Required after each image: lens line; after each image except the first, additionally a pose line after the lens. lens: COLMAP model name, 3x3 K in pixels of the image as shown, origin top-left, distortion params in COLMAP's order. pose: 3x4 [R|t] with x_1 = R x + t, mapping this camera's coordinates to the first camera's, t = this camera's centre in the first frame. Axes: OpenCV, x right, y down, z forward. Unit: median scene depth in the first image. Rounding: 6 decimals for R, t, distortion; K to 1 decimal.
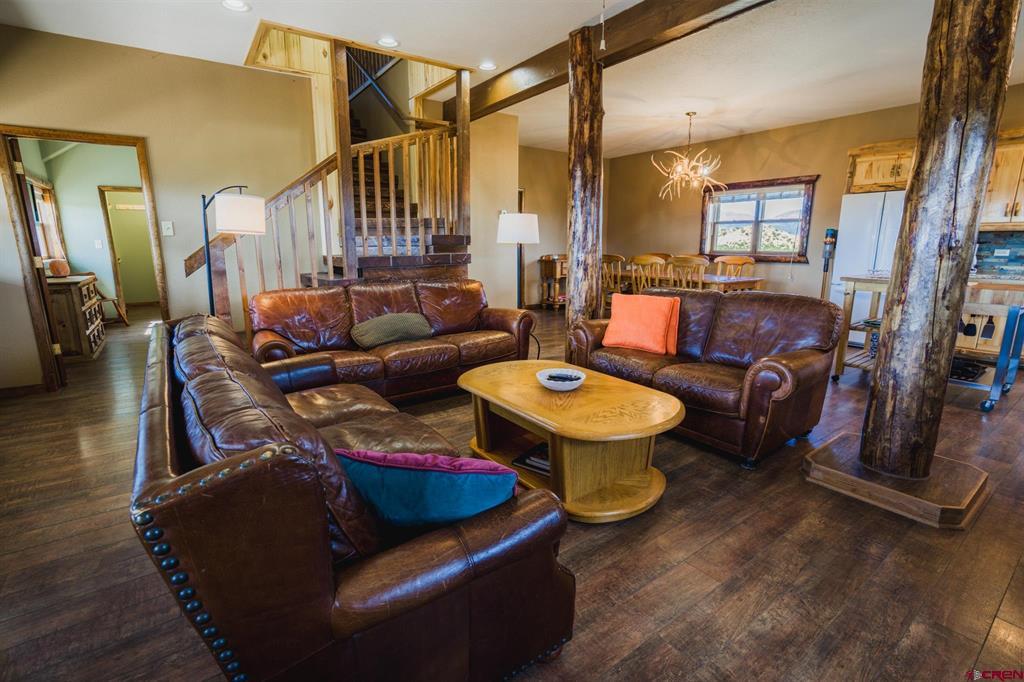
lens RADIAL K [[470.1, 0, 500.6], [0, 470.1, 346.3], [0, 0, 1]] dist [-0.055952, 0.019172]
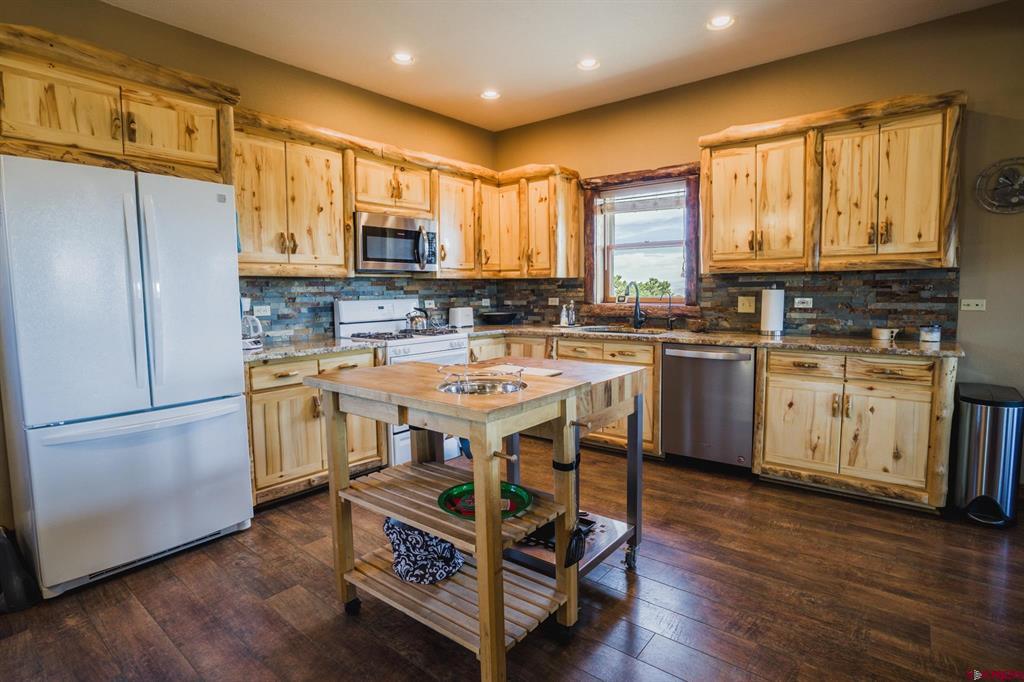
lens RADIAL K [[515.6, 0, 526.4], [0, 515.6, 332.0], [0, 0, 1]] dist [-0.066134, 0.026565]
pose [[-0.287760, -0.071742, 0.955012, 0.399829], [0.216391, 0.966532, 0.137810, -0.234519], [-0.932936, 0.246312, -0.262604, 1.013161]]
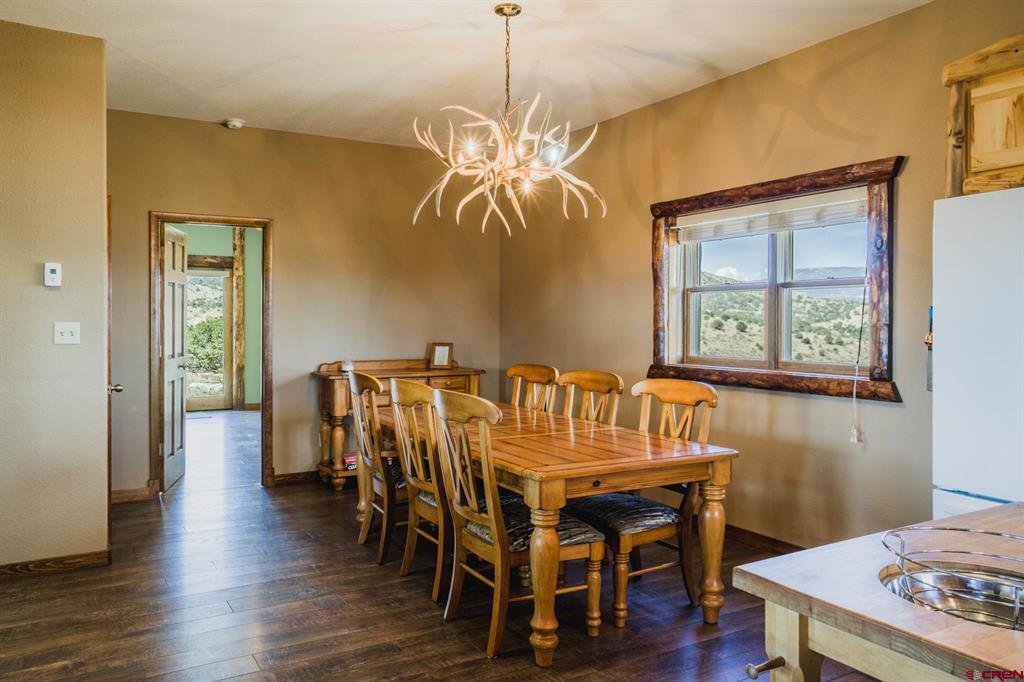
lens RADIAL K [[739.5, 0, 491.5], [0, 739.5, 324.7], [0, 0, 1]] dist [-0.002847, 0.001461]
pose [[0.996362, 0.002355, -0.085193, 0.642702], [-0.019666, 0.978993, -0.202942, -0.185173], [0.082926, 0.203879, 0.975478, 0.657960]]
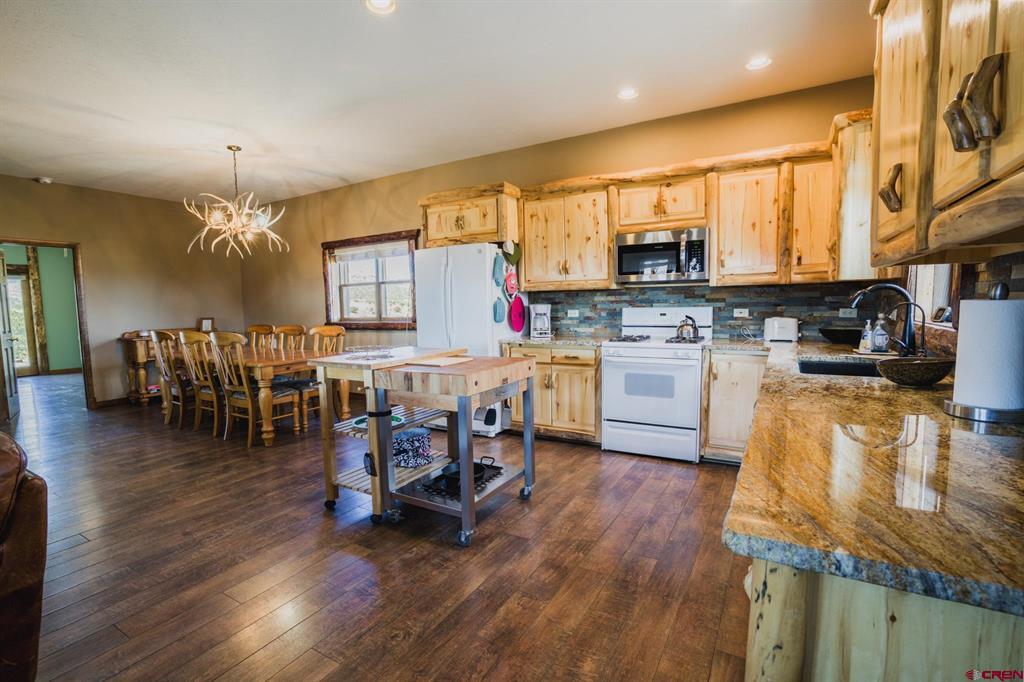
lens RADIAL K [[480.8, 0, 500.7], [0, 480.8, 351.1], [0, 0, 1]] dist [-0.065957, 0.026596]
pose [[0.915801, -0.056702, 0.397610, 0.699409], [0.104313, 0.989591, -0.099136, -0.061887], [-0.387850, 0.132265, 0.912183, 0.218801]]
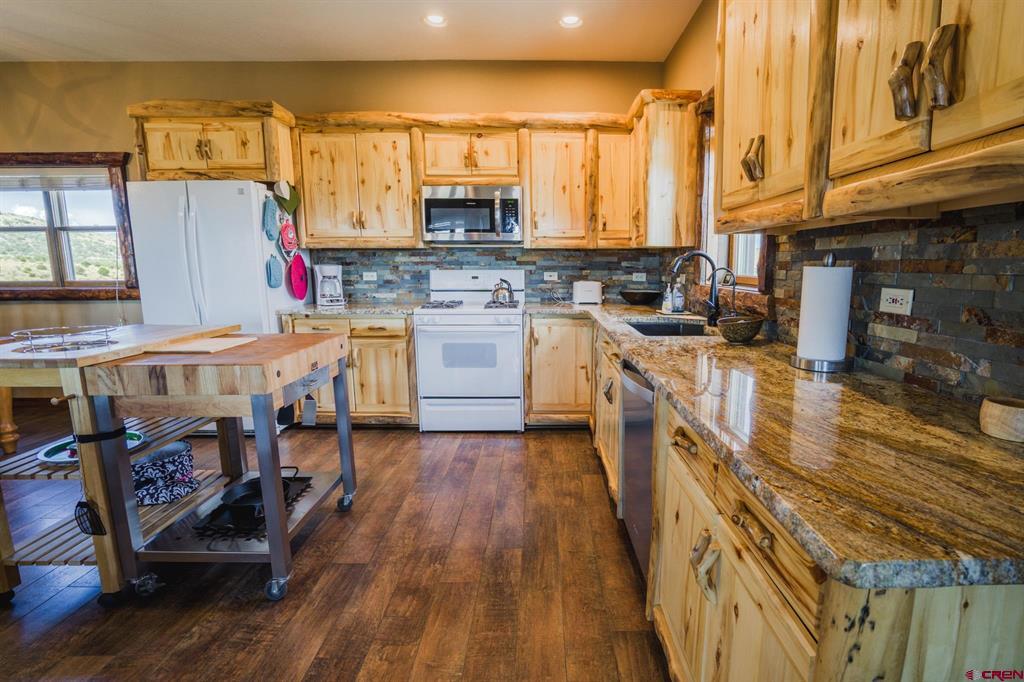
lens RADIAL K [[495.6, 0, 559.8], [0, 495.6, 346.2], [0, 0, 1]] dist [-0.059177, 0.019492]
pose [[0.550604, -0.133085, 0.824090, 0.693267], [0.173767, 0.983857, 0.042787, -0.083115], [-0.816481, 0.119641, 0.564841, 0.328723]]
